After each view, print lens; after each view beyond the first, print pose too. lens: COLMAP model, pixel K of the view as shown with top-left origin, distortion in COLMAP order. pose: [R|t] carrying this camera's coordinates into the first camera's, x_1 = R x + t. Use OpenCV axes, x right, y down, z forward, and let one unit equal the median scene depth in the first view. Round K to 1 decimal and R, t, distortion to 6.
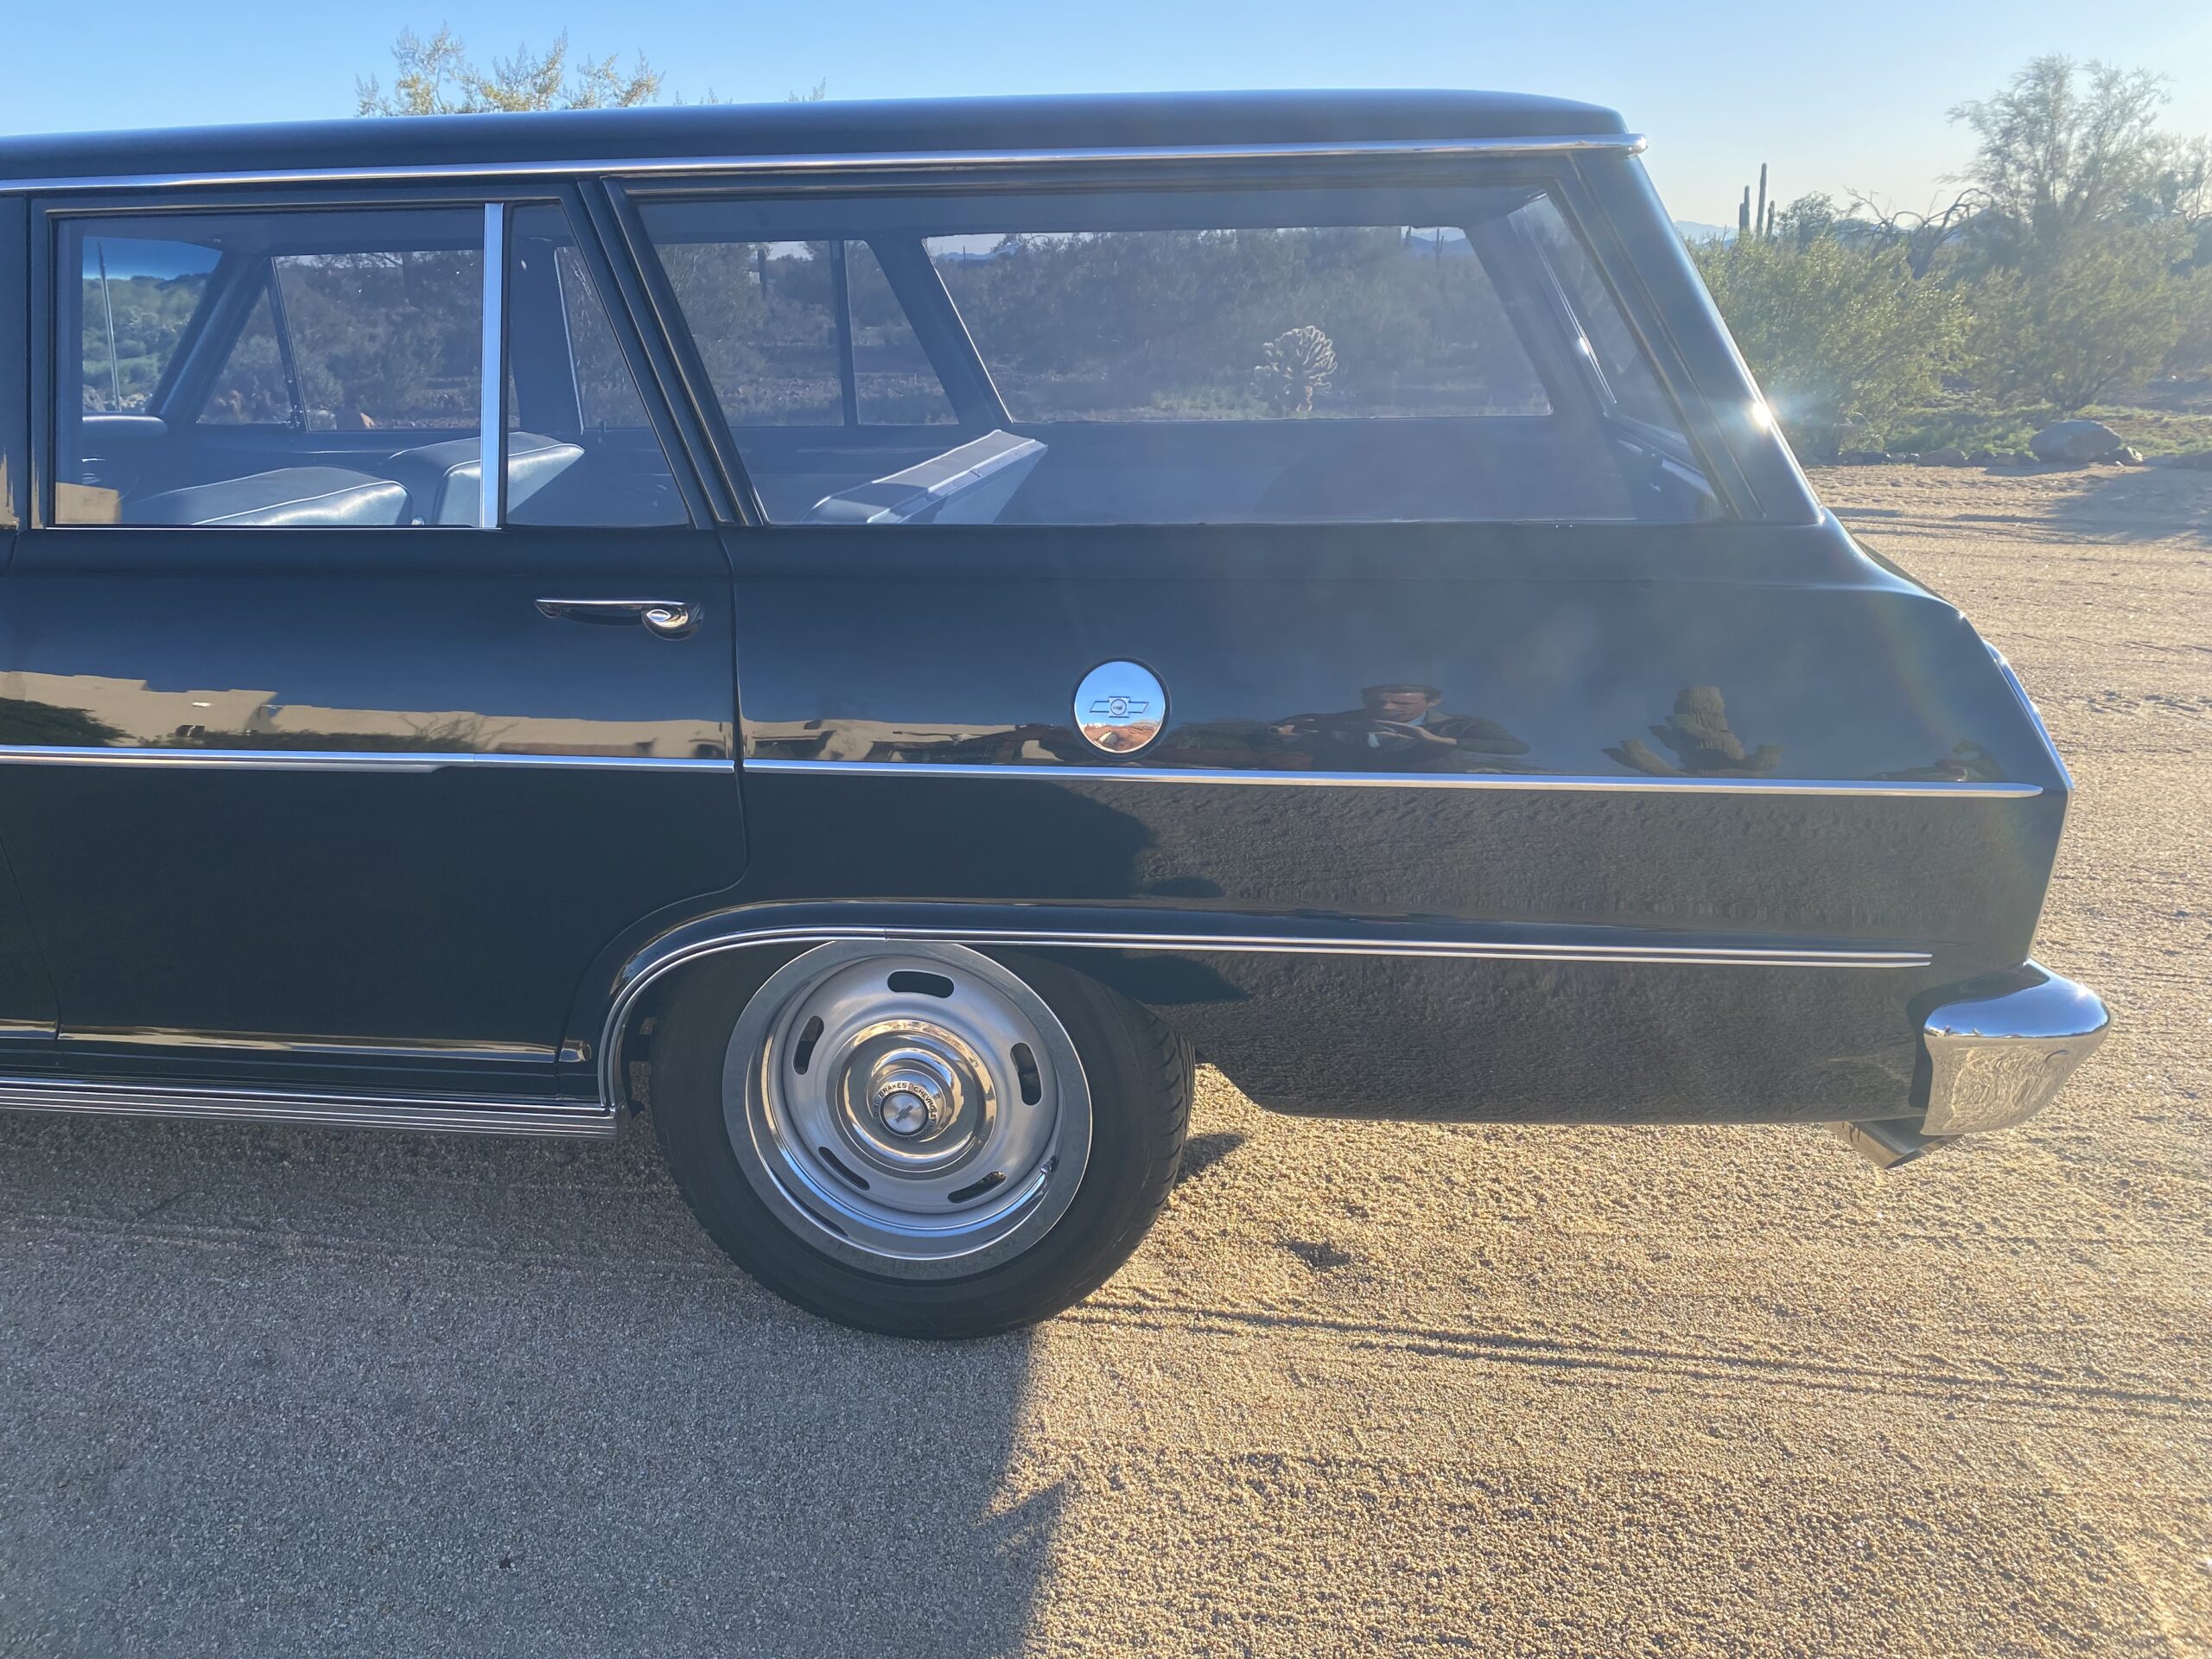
lens RADIAL K [[1684.9, 0, 1103.0], [0, 1684.9, 843.8], [0, 0, 1]] dist [0.024986, -0.021326]
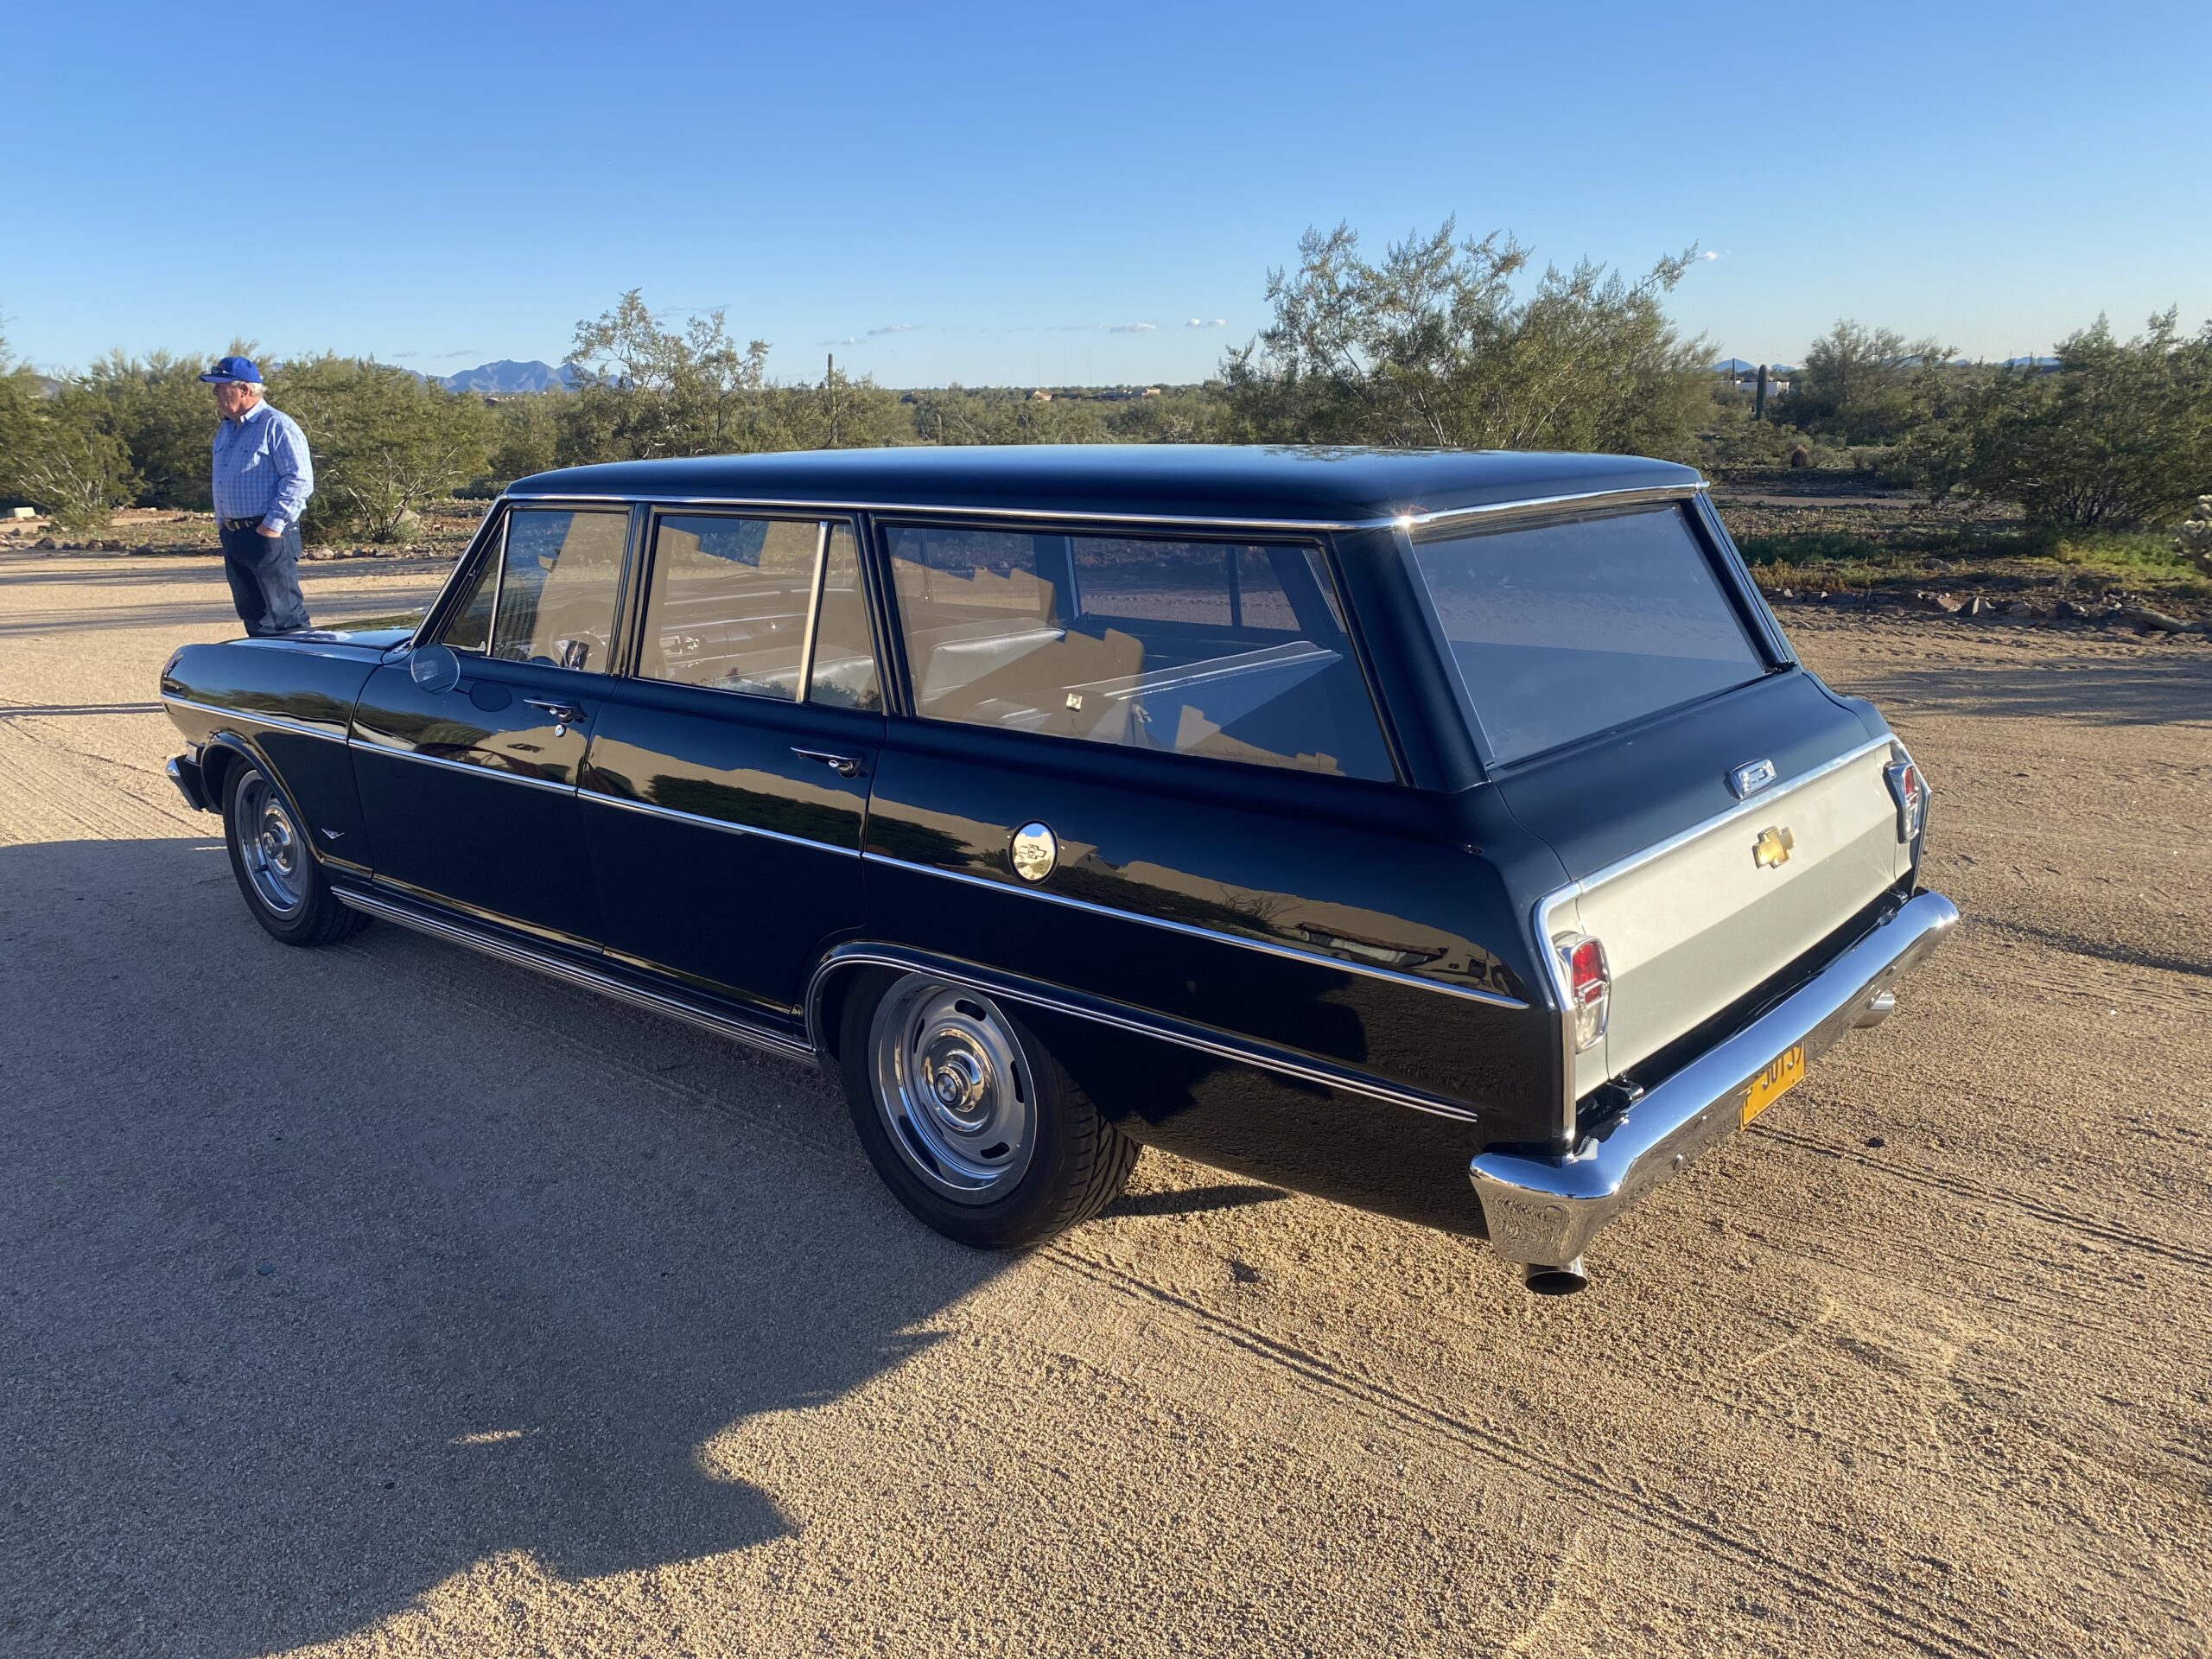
lens RADIAL K [[1684.9, 0, 1077.0], [0, 1684.9, 828.9], [0, 0, 1]] dist [0.024986, -0.021326]
pose [[0.840675, 0.133462, -0.524837, 0.765630], [-0.169181, 0.985374, -0.020418, -0.066754], [0.514436, 0.105957, 0.850958, -0.300384]]
